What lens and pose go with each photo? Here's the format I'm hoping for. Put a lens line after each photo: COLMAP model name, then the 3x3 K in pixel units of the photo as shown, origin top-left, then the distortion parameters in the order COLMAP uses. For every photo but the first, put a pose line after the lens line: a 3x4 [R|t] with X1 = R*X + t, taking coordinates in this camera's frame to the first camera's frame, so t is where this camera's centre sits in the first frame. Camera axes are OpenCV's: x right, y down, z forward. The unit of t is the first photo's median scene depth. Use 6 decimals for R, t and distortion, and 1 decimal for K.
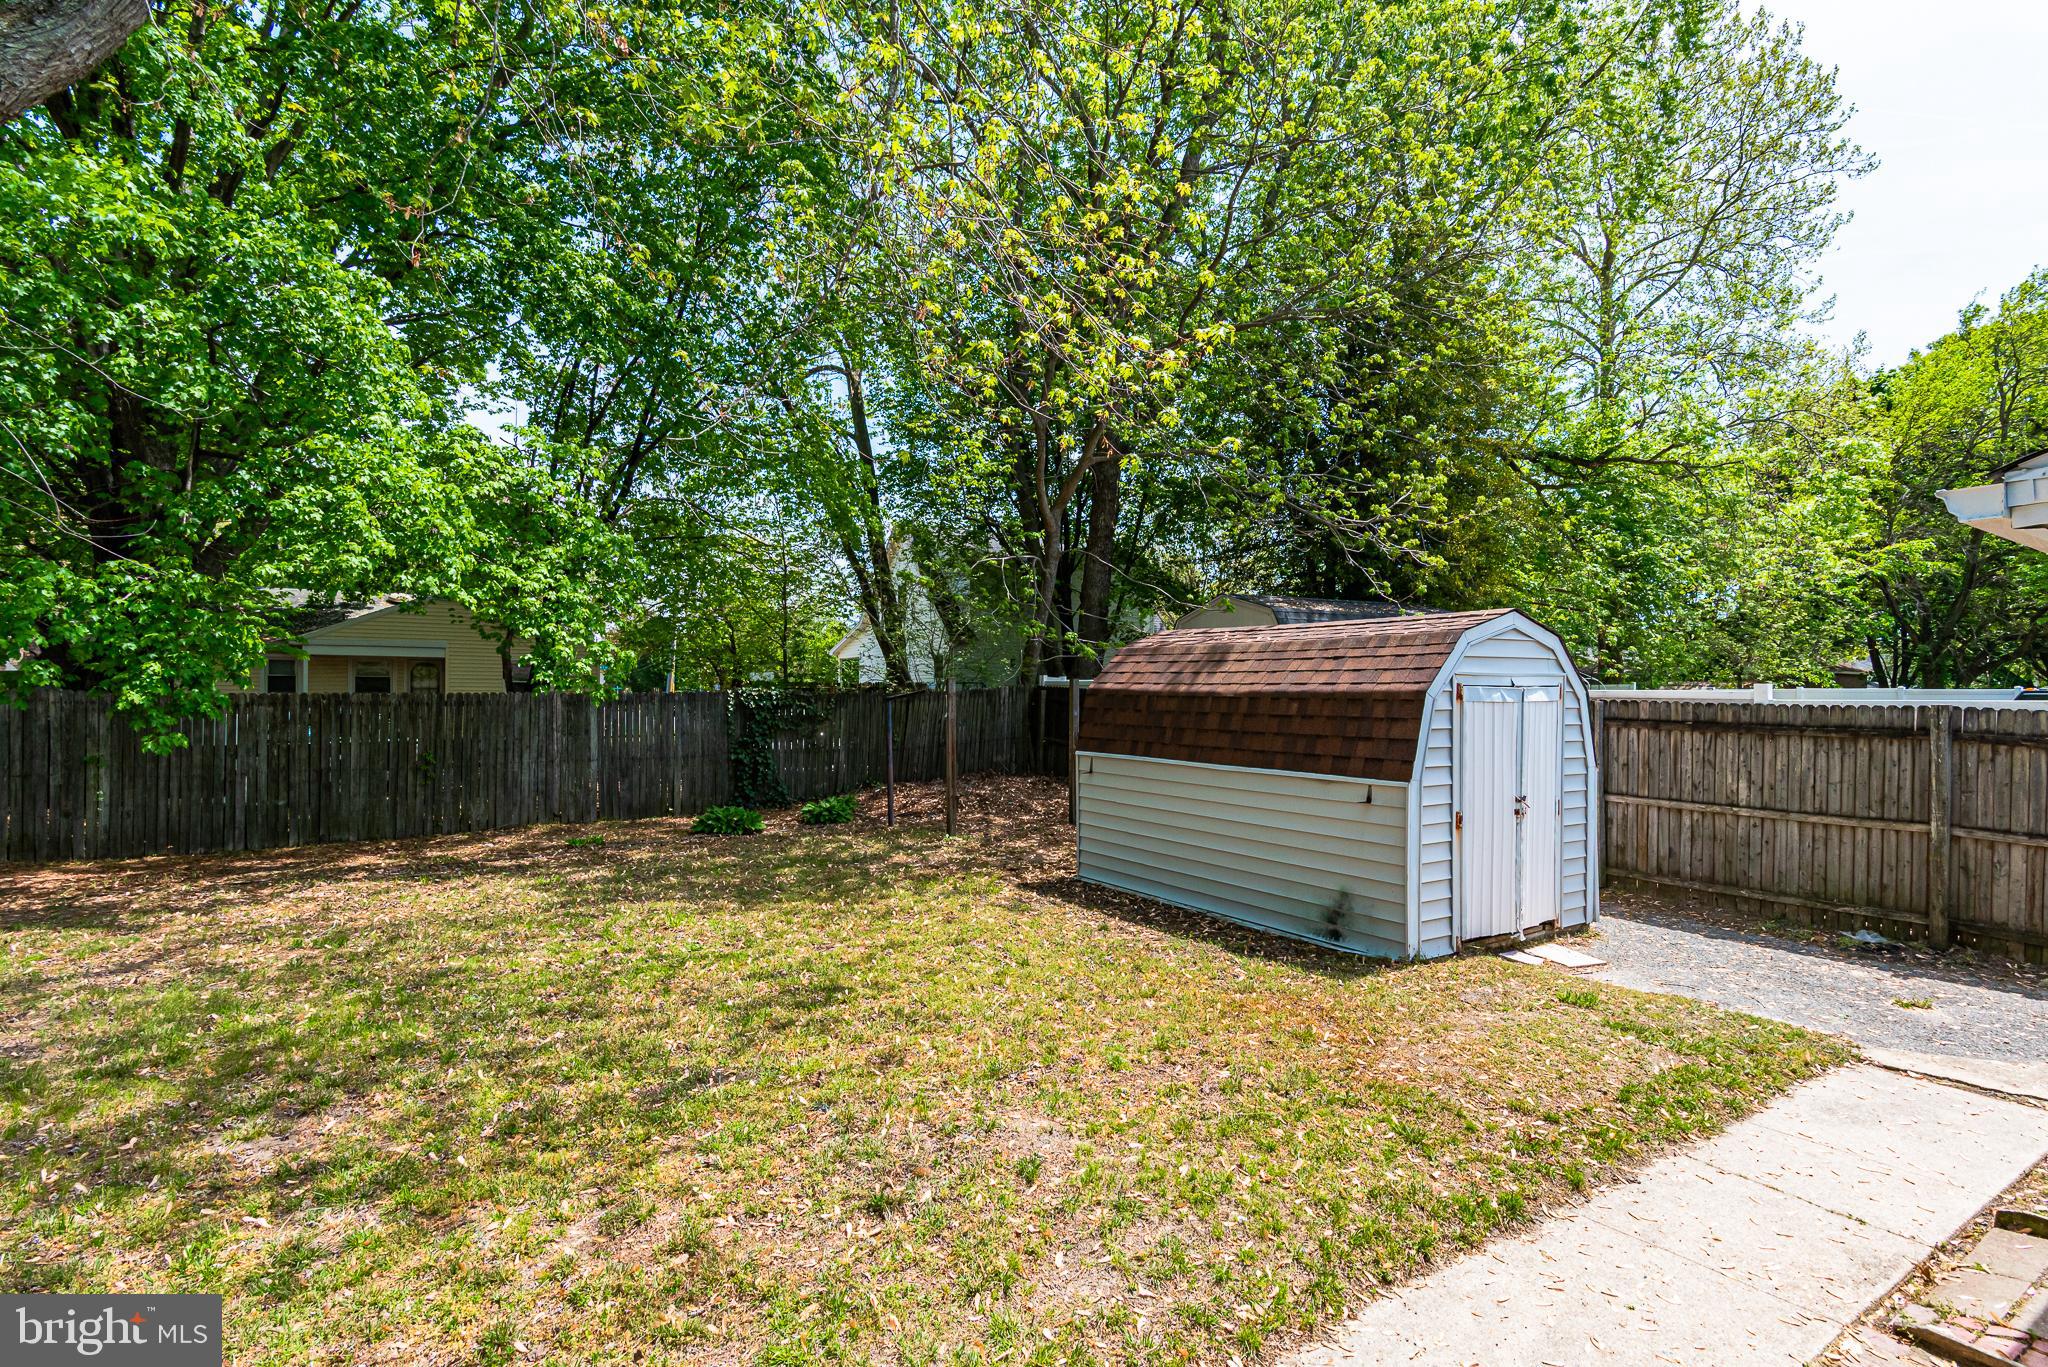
lens RADIAL K [[995.2, 0, 1022.2], [0, 995.2, 700.6], [0, 0, 1]] dist [0.002322, -0.000006]
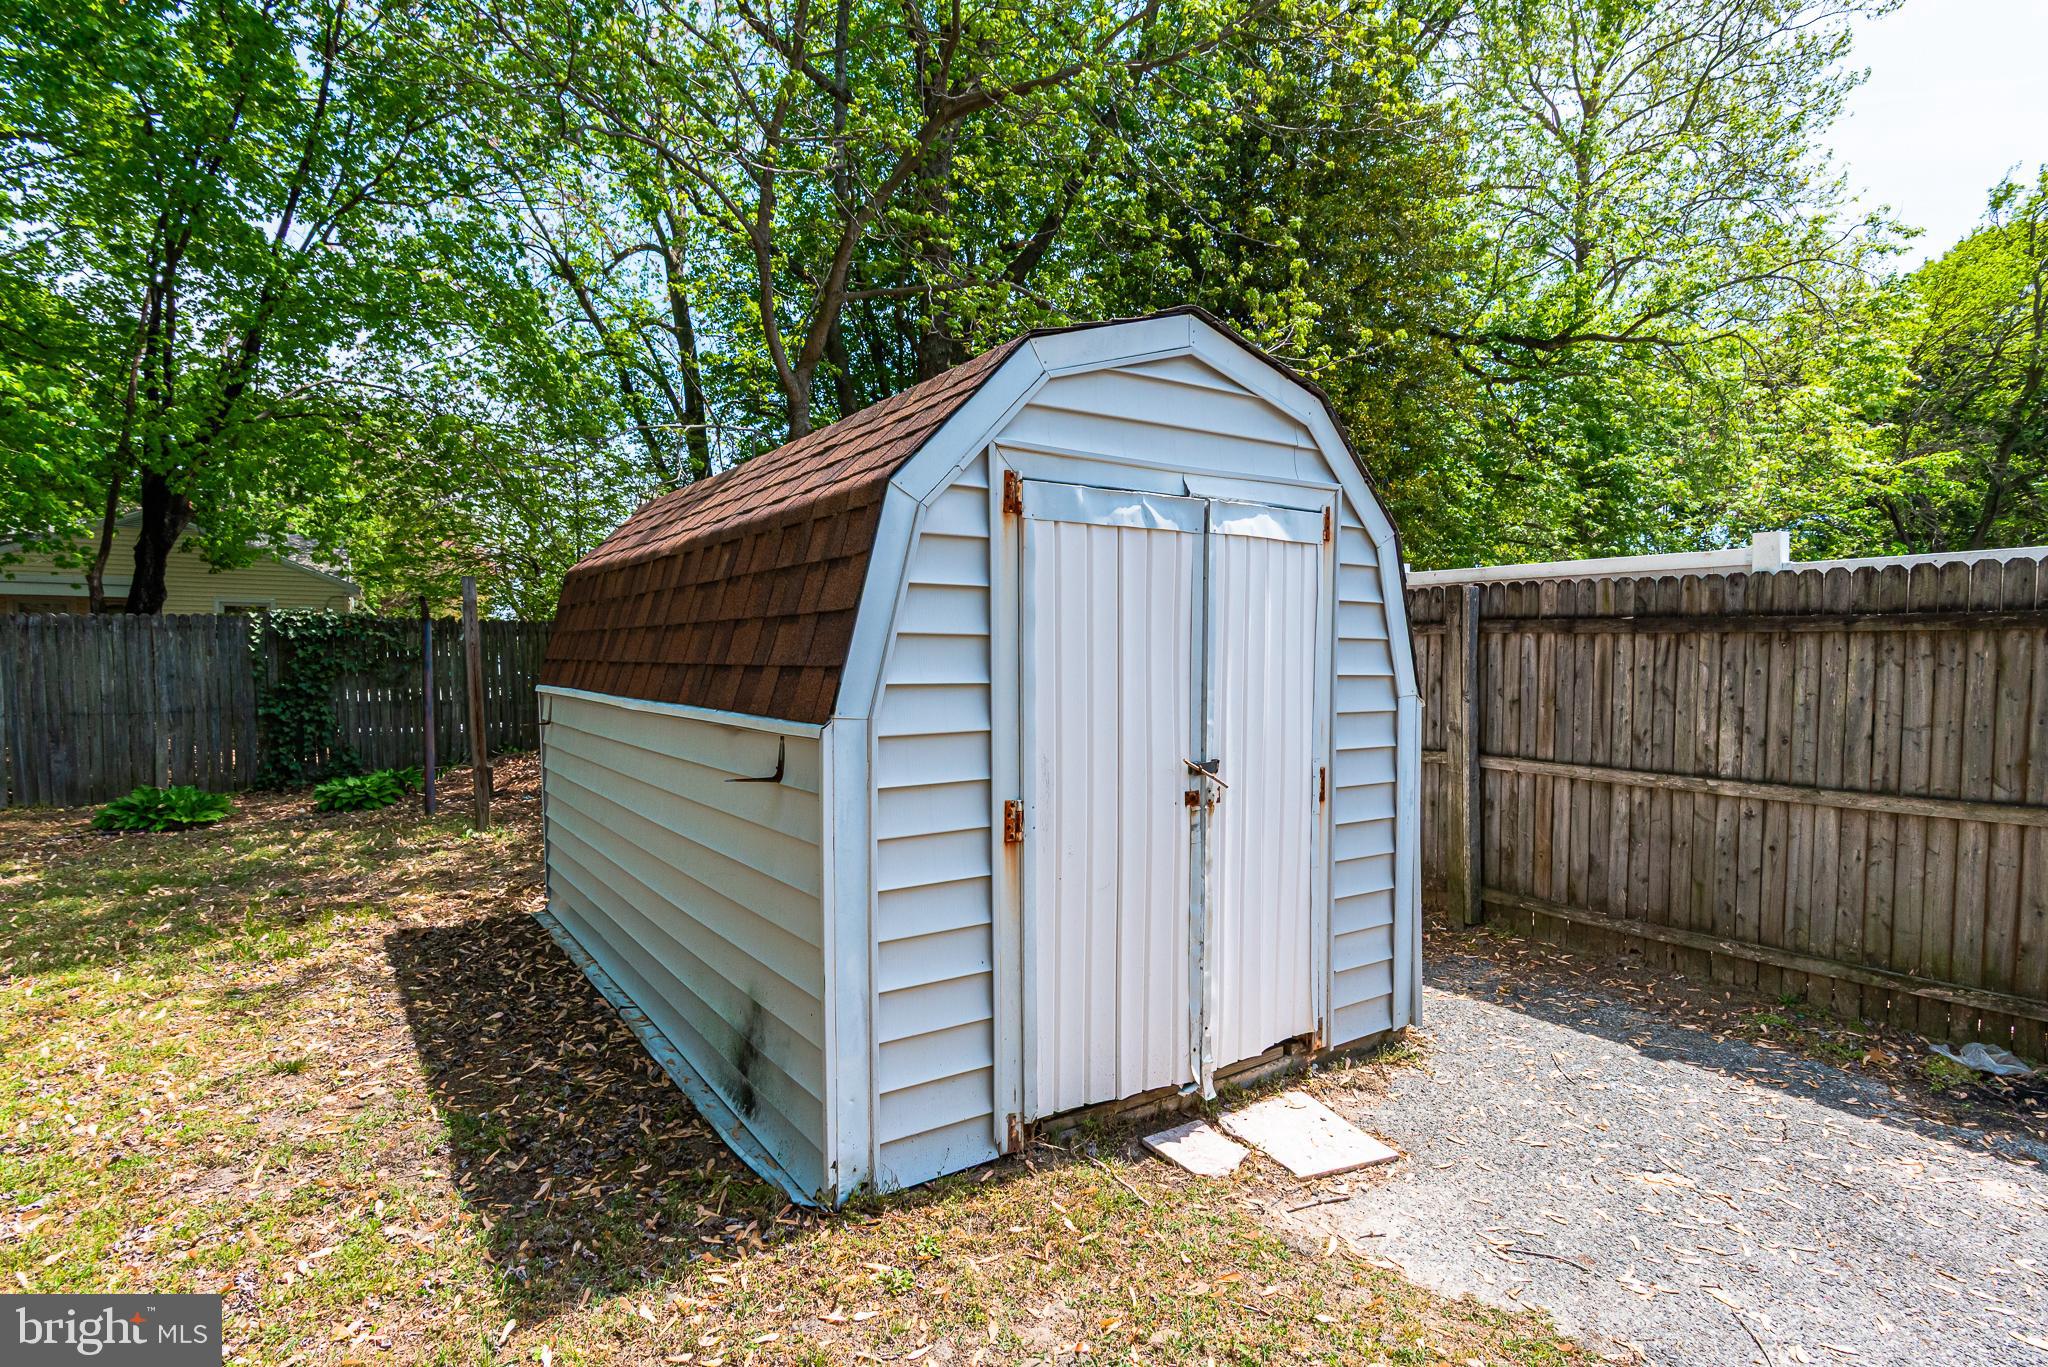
lens RADIAL K [[1024.9, 0, 1023.6], [0, 1024.9, 701.6], [0, 0, 1]] dist [0.002131, -0.000446]
pose [[0.999737, -0.005978, 0.022141, 0.365767], [0.005222, 0.999406, 0.034073, 0.049457], [-0.022331, -0.033949, 0.999174, 0.503661]]
